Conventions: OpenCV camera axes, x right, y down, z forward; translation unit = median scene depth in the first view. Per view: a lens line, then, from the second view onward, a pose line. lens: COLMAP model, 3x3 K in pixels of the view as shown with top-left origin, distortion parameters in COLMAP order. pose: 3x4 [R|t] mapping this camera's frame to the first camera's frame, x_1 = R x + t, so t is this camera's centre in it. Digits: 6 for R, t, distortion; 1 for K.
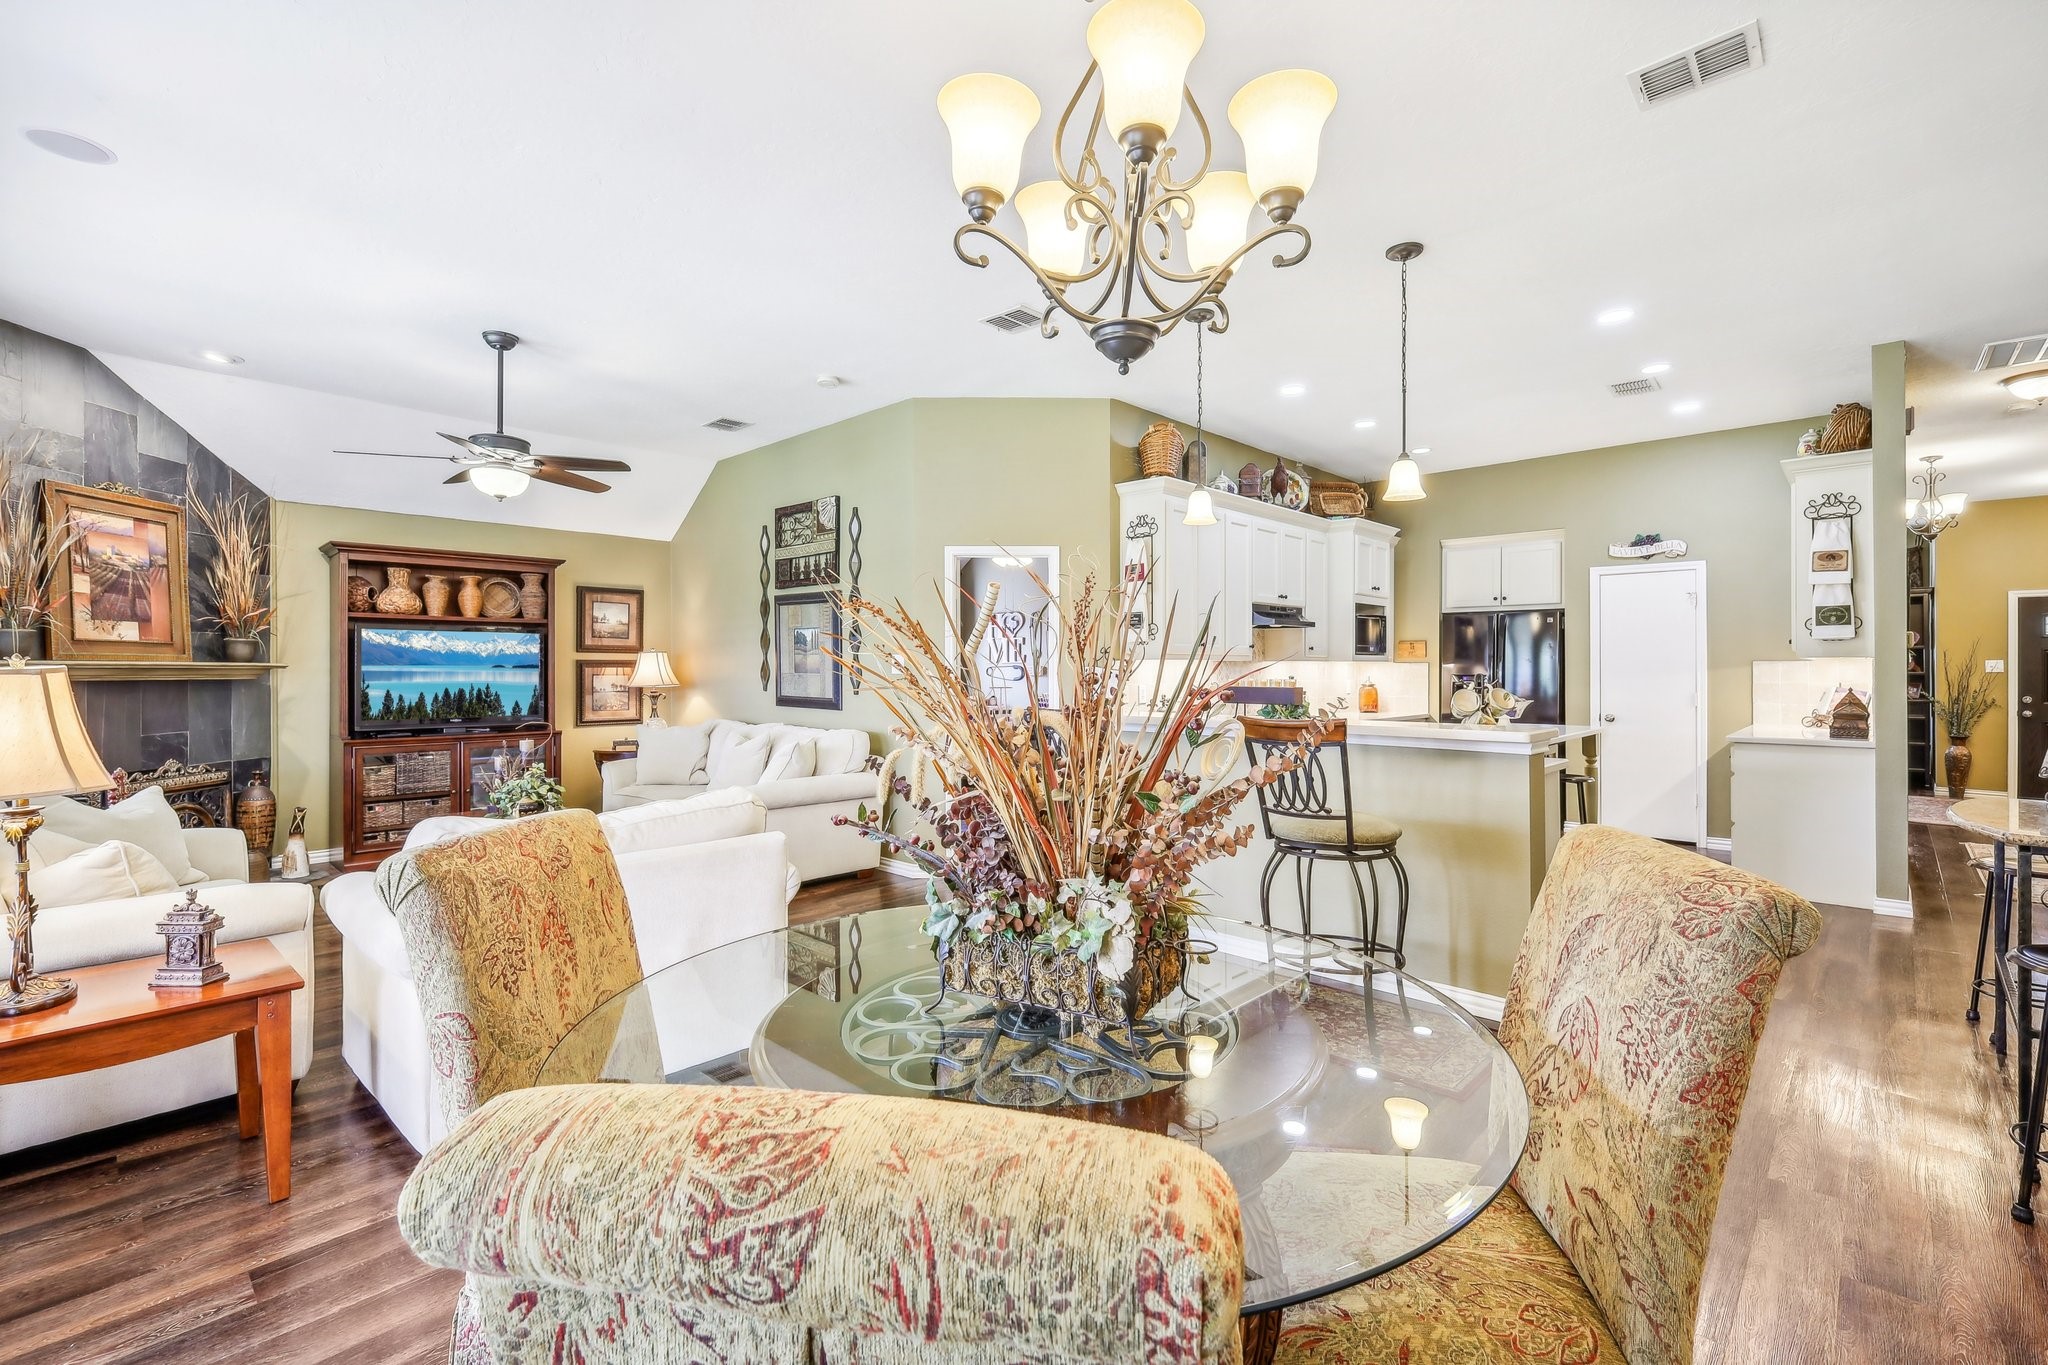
lens RADIAL K [[899.2, 0, 1034.1], [0, 899.2, 663.6], [0, 0, 1]] dist [-0.000006, 0.000171]
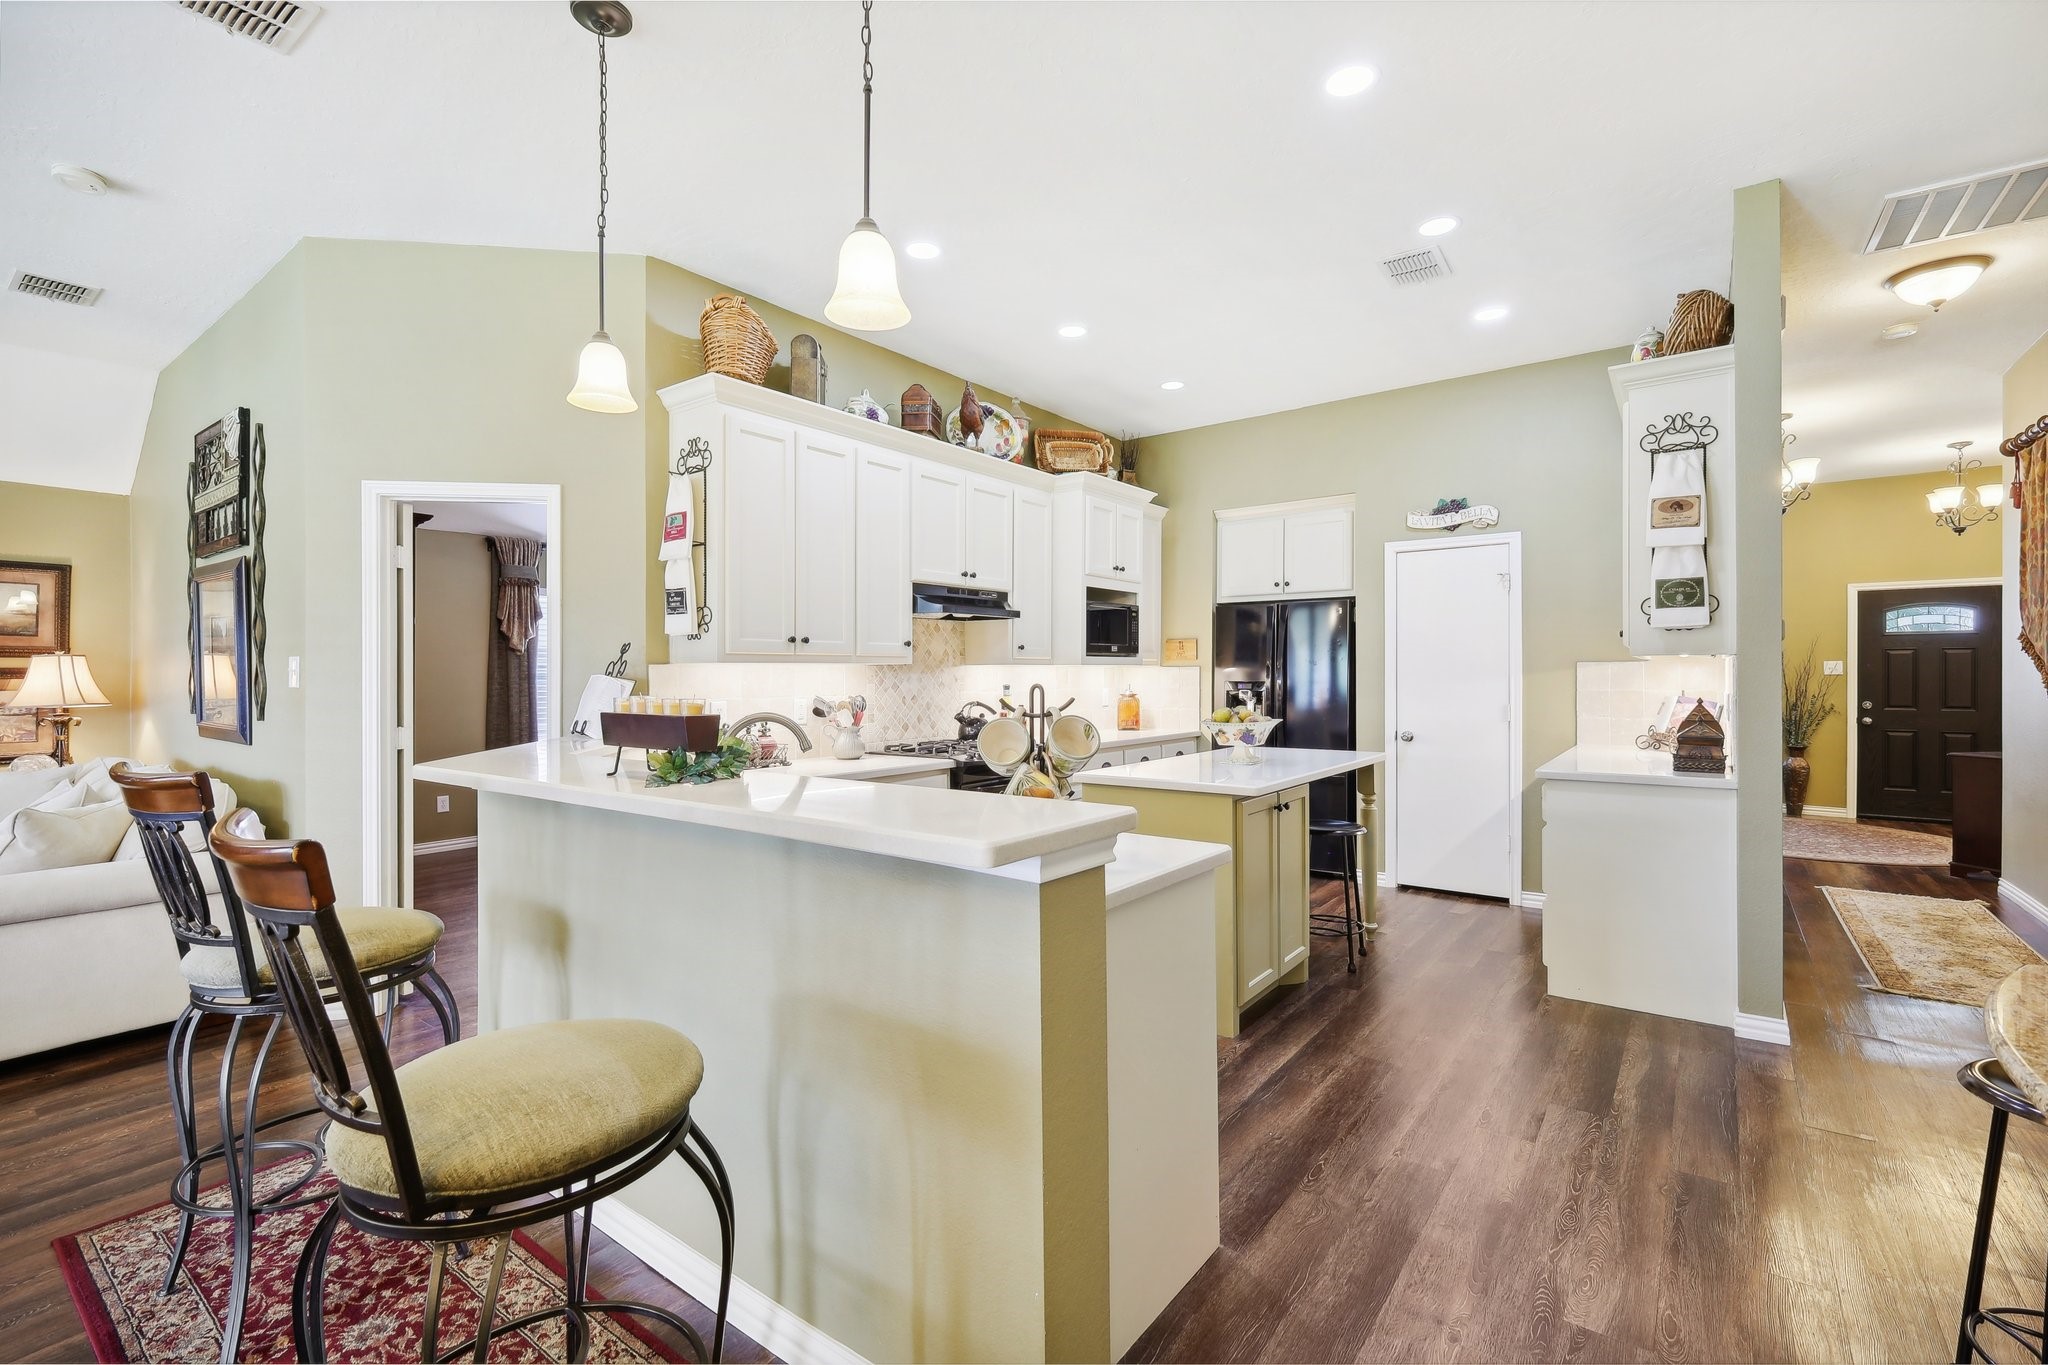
lens RADIAL K [[899.2, 0, 1023.9], [0, 899.2, 679.4], [0, 0, 1]] dist [-0.000006, 0.000171]
pose [[0.993964, -0.005808, 0.109555, 0.262204], [0.004715, 0.999937, 0.010235, 0.001740], [-0.109607, -0.009657, 0.993928, 0.308636]]
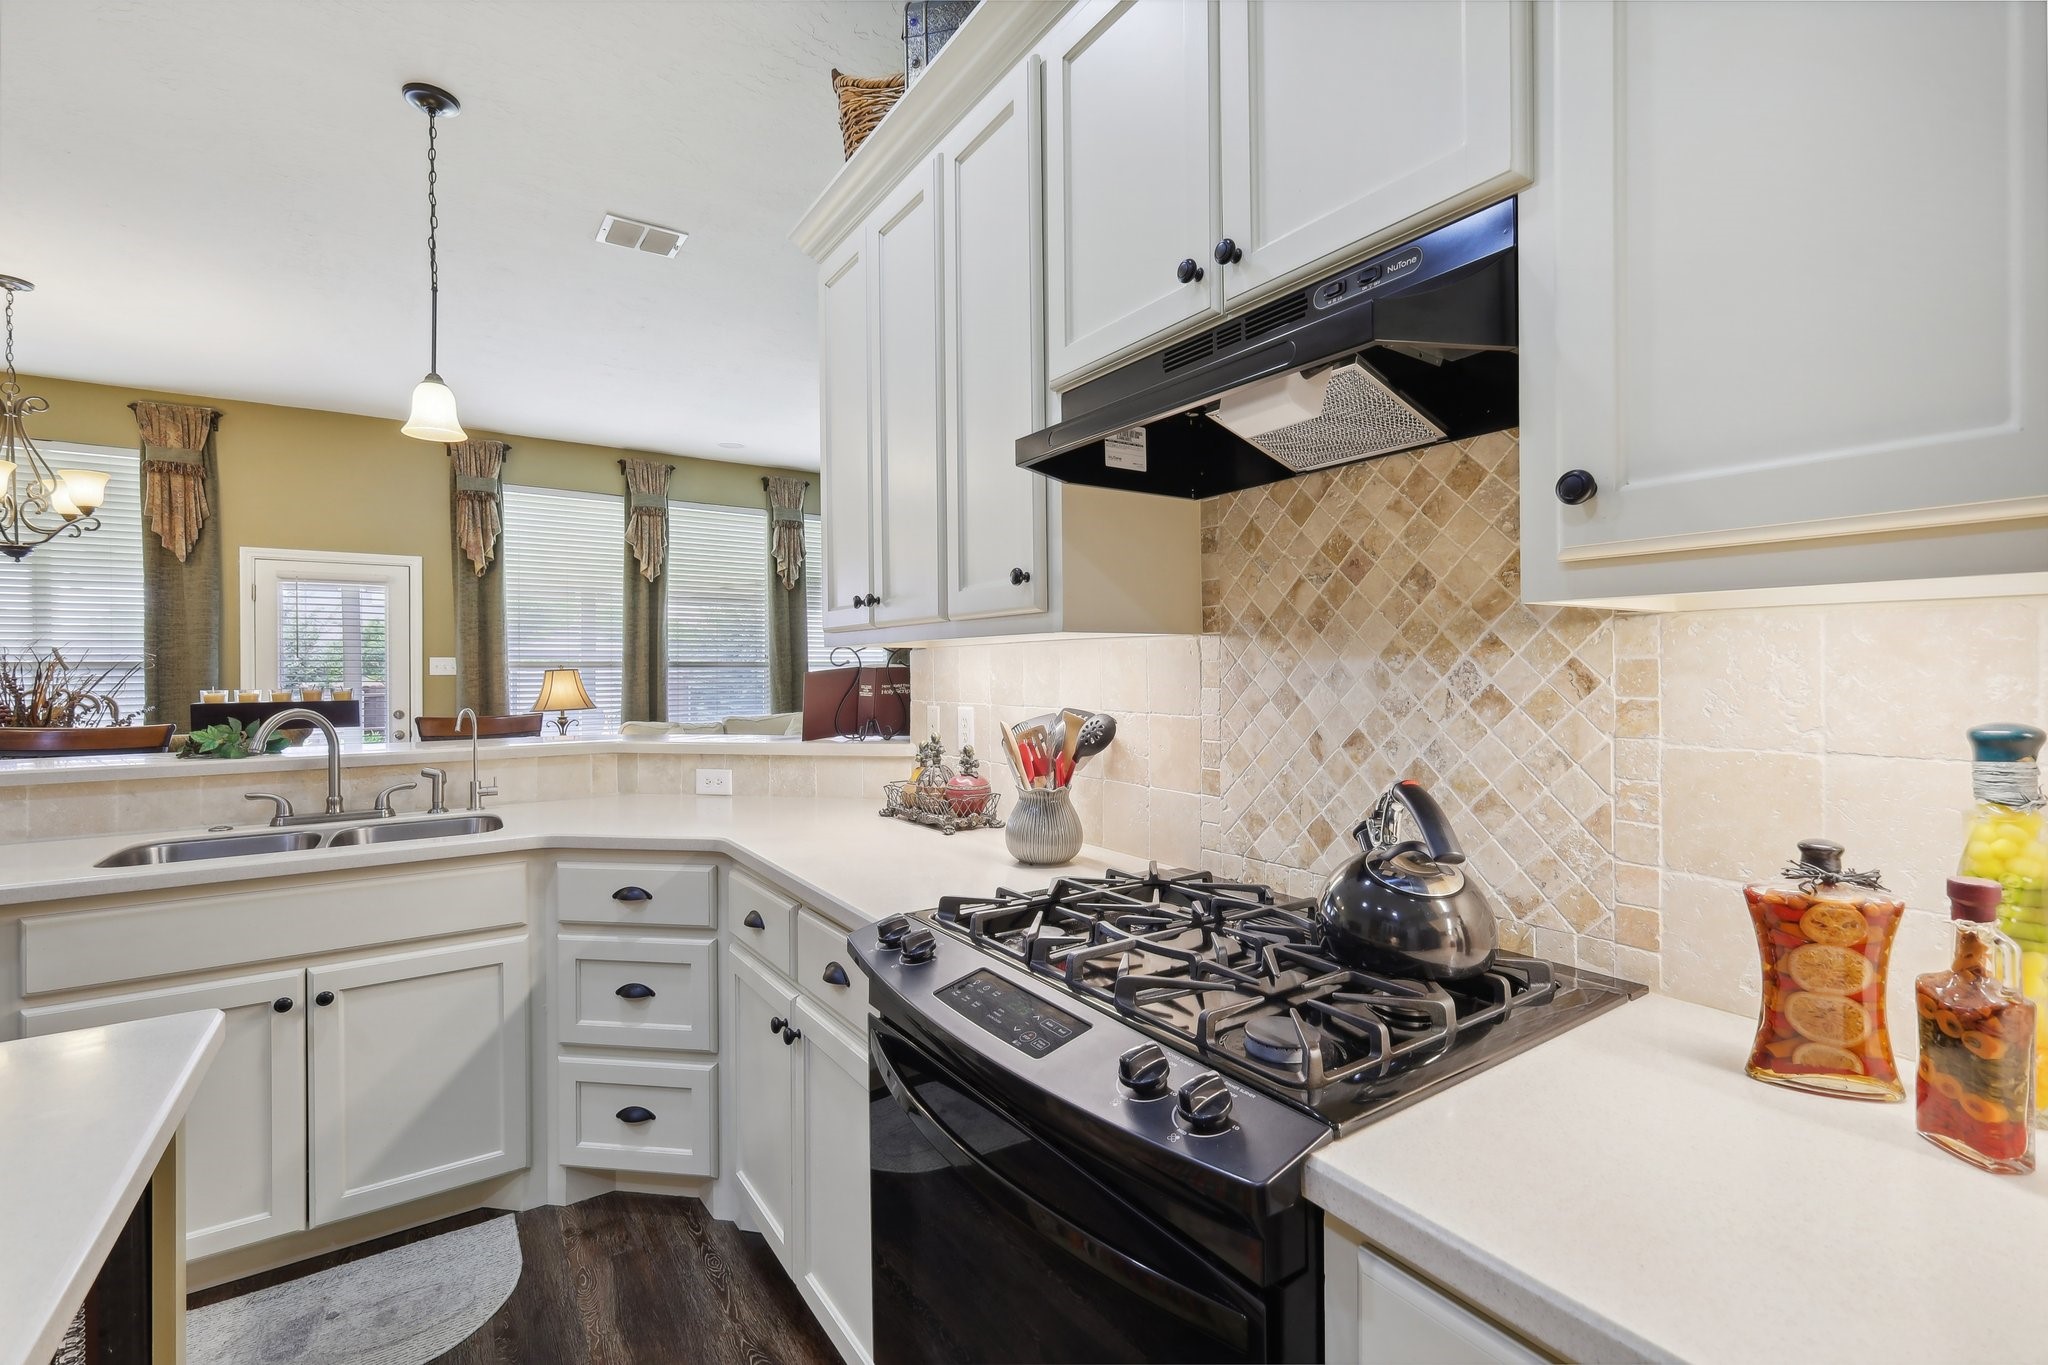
lens RADIAL K [[899.2, 0, 1034.9], [0, 899.2, 670.3], [0, 0, 1]] dist [-0.000006, 0.000171]
pose [[-0.211560, 0.005712, -0.977348, 0.500246], [0.012699, 0.999915, 0.003095, 0.005749], [0.977282, -0.011757, -0.211615, 1.089780]]
